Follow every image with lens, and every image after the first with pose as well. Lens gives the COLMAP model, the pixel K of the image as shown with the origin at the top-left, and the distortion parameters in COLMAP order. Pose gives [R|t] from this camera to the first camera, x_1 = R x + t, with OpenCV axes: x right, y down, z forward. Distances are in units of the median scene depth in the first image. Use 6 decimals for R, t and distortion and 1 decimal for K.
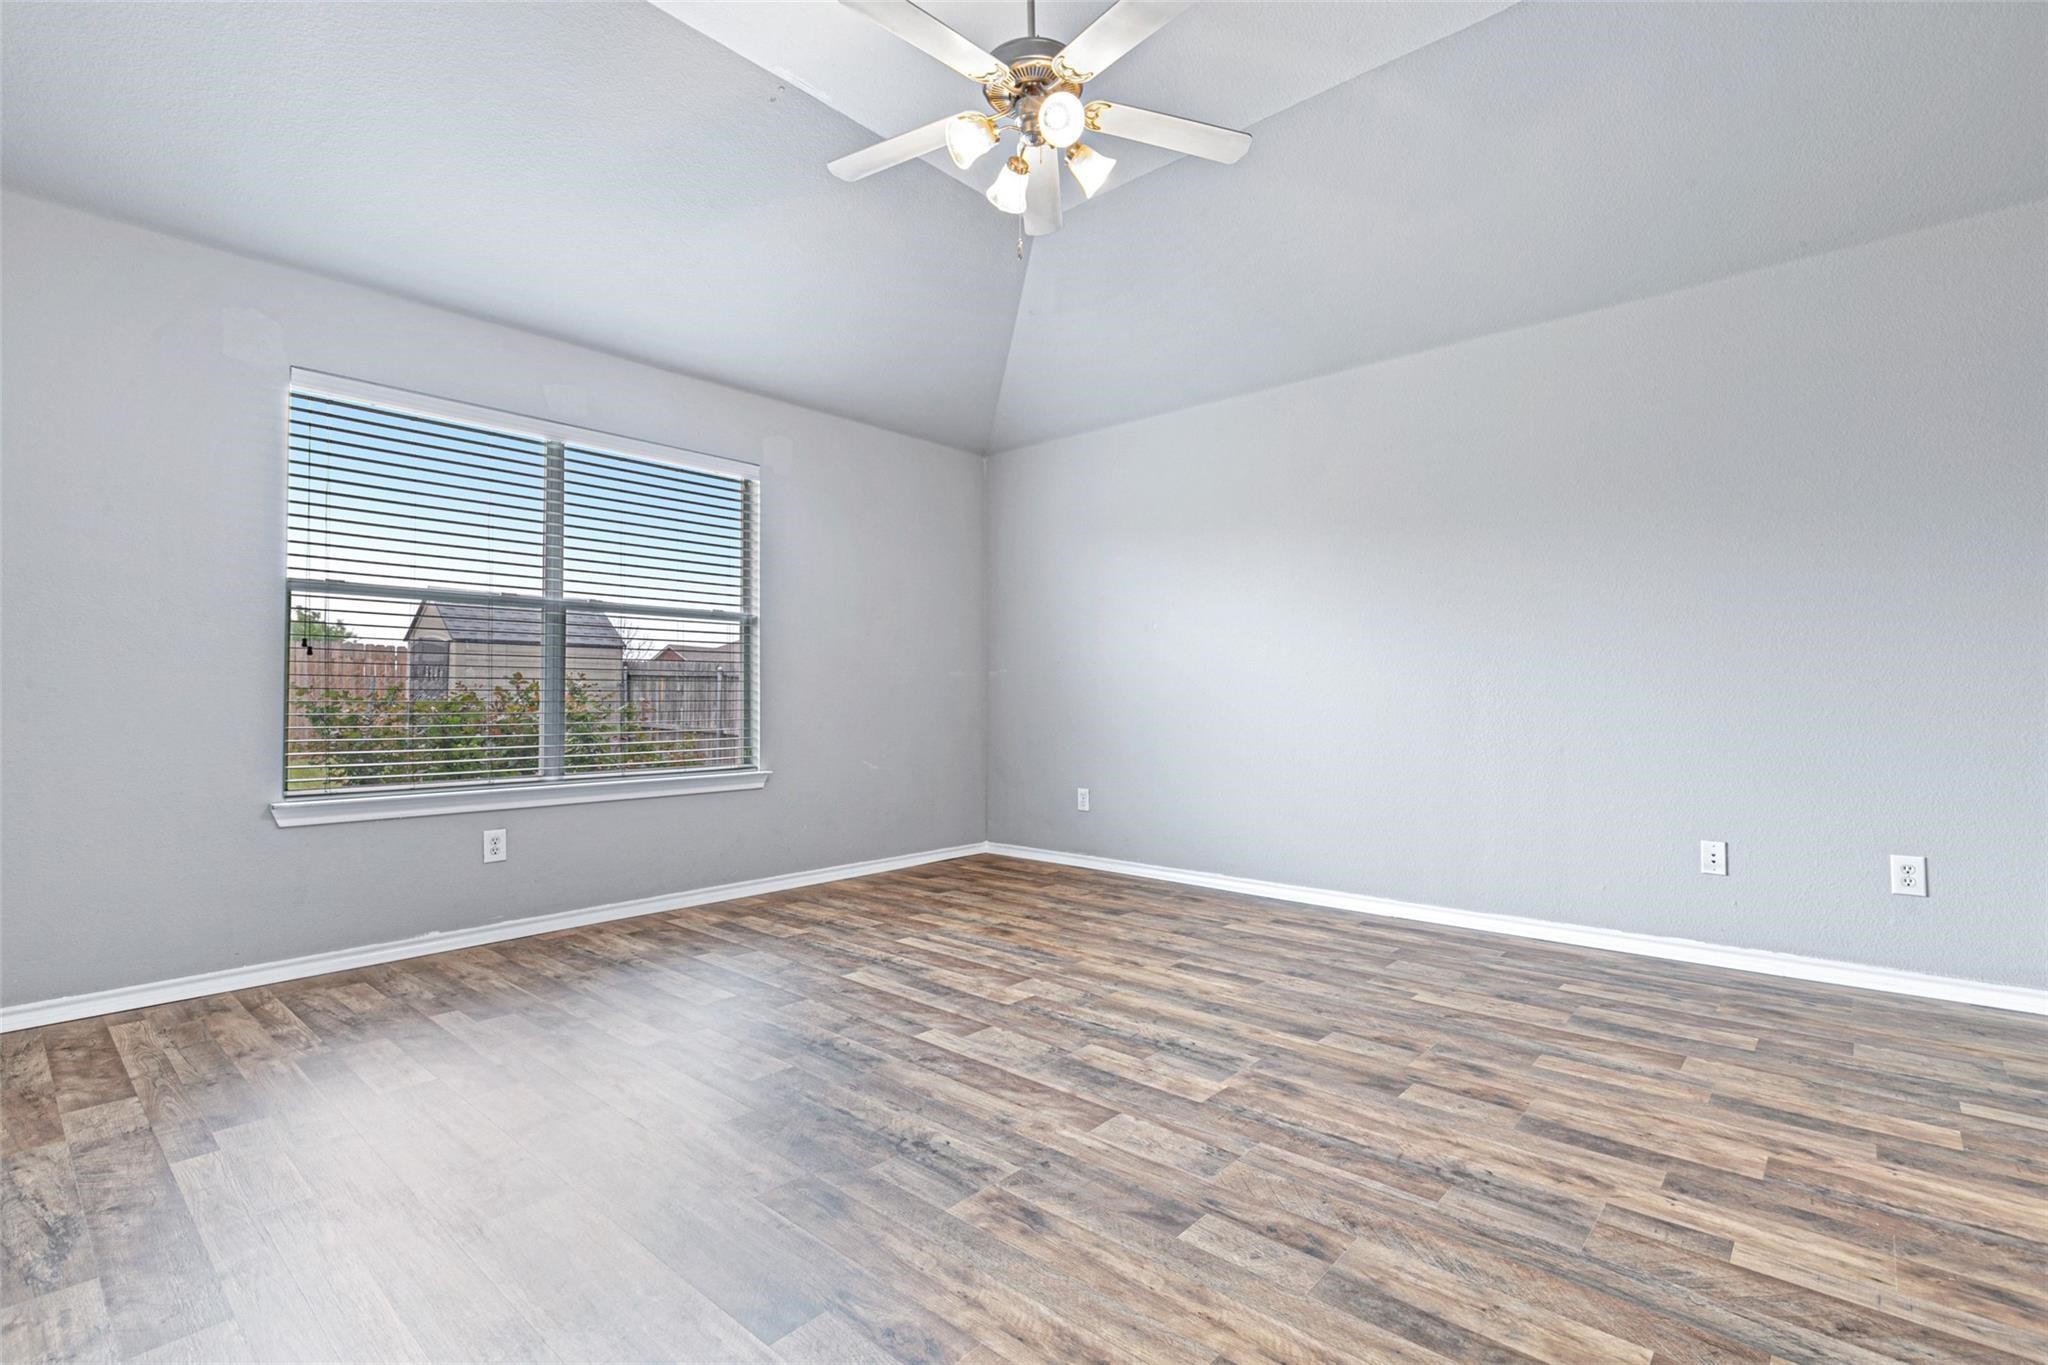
lens RADIAL K [[927.9, 0, 1040.2], [0, 927.9, 705.5], [0, 0, 1]] dist [0.010324, -0.000474]
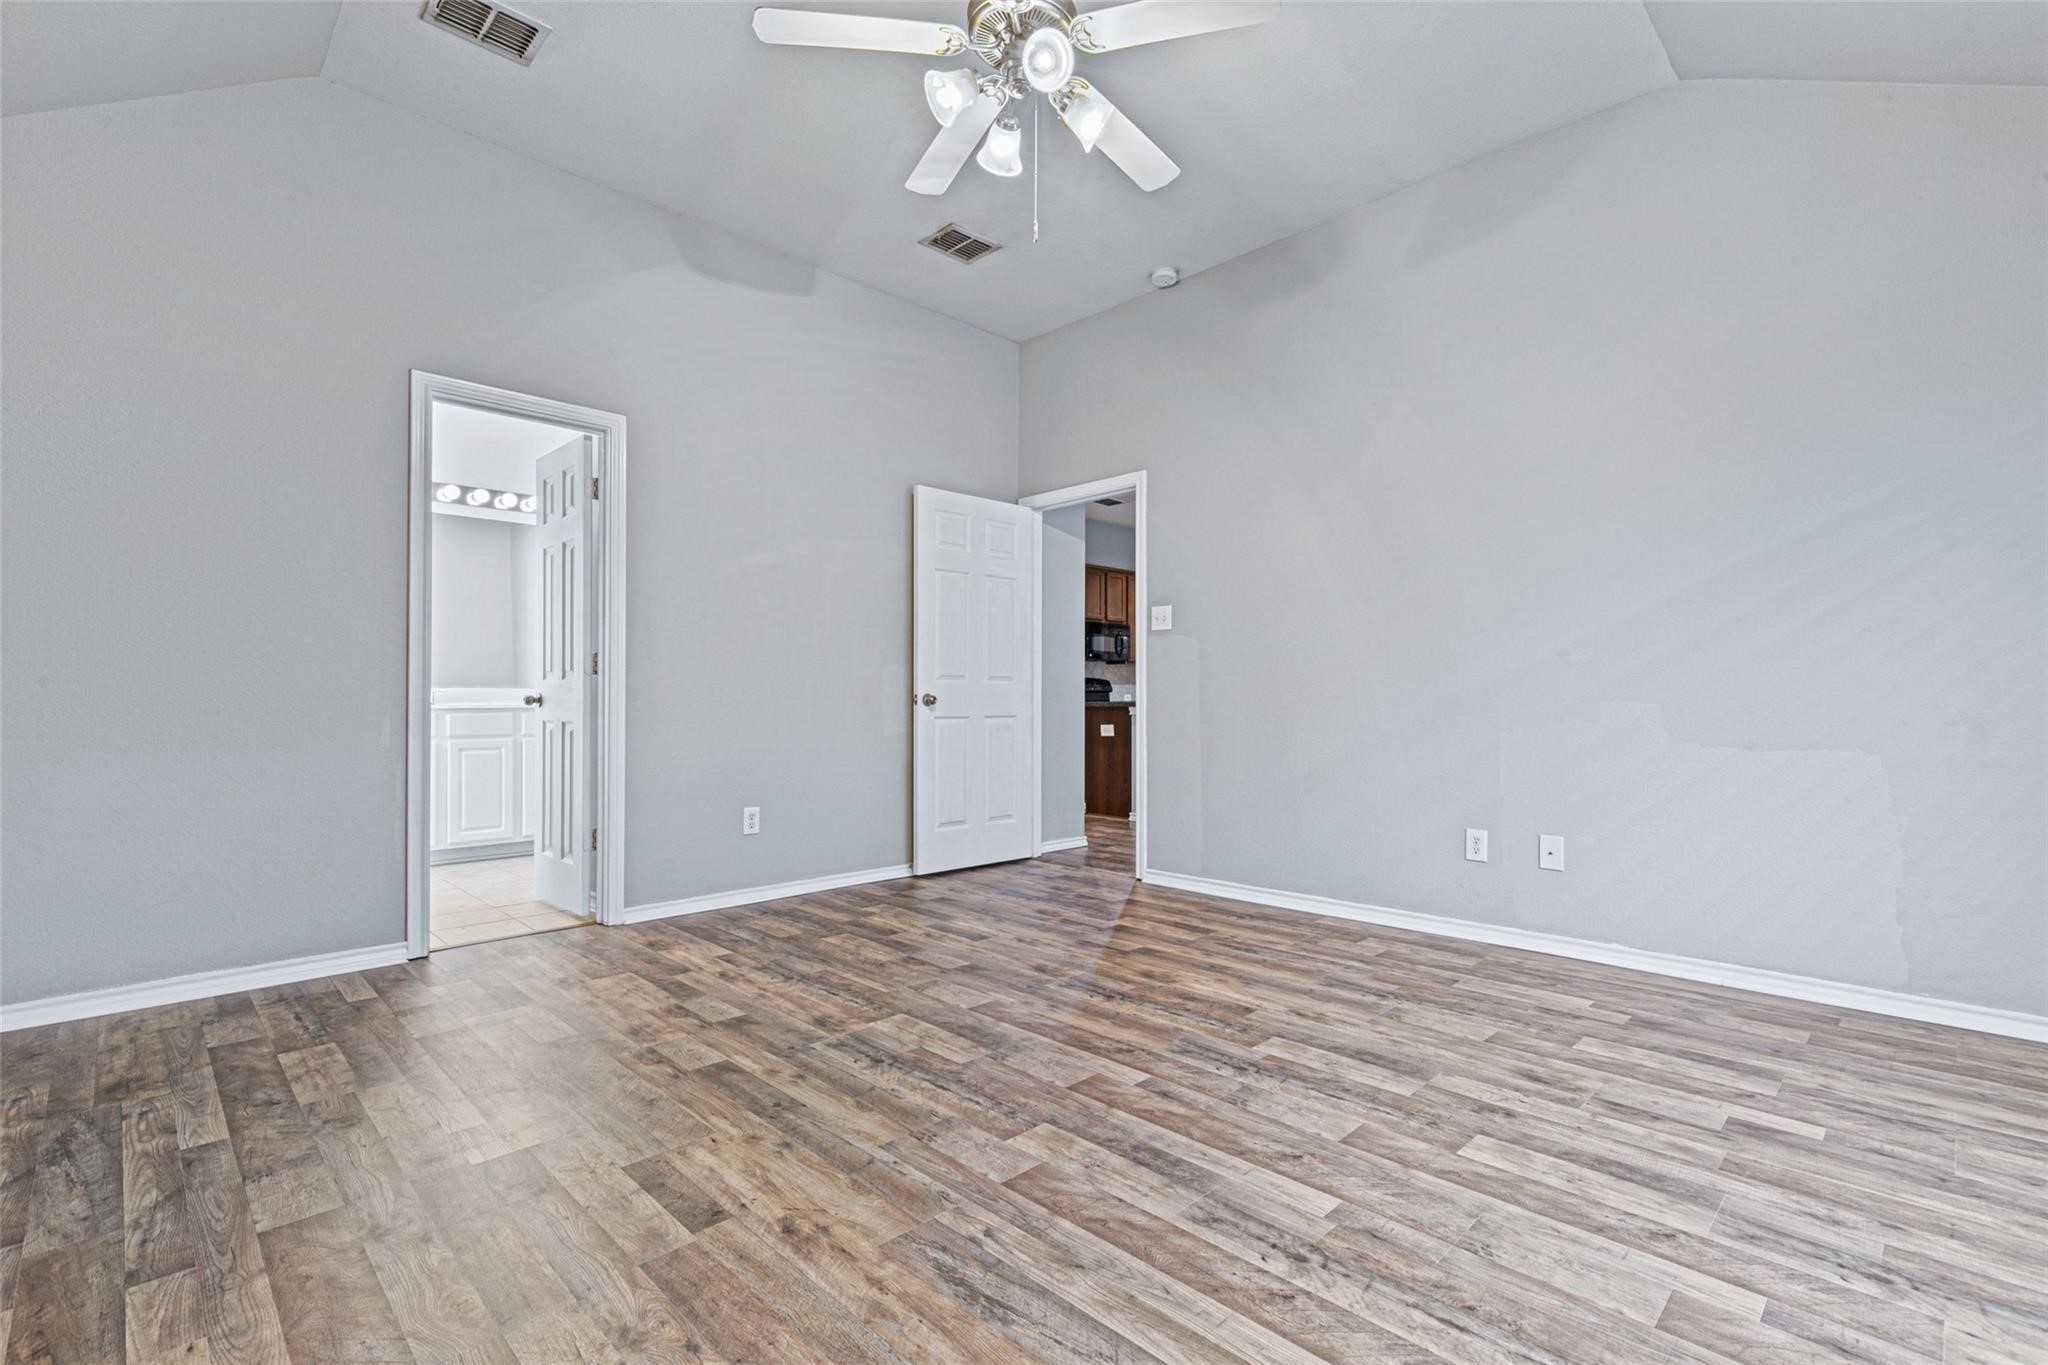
lens RADIAL K [[927.9, 0, 1040.2], [0, 927.9, 705.5], [0, 0, 1]] dist [0.010324, -0.000474]
pose [[-0.998093, 0.004074, 0.061596, -0.089716], [0.004841, 0.999913, 0.012303, -0.015893], [-0.061540, 0.012578, -0.998025, 2.010956]]
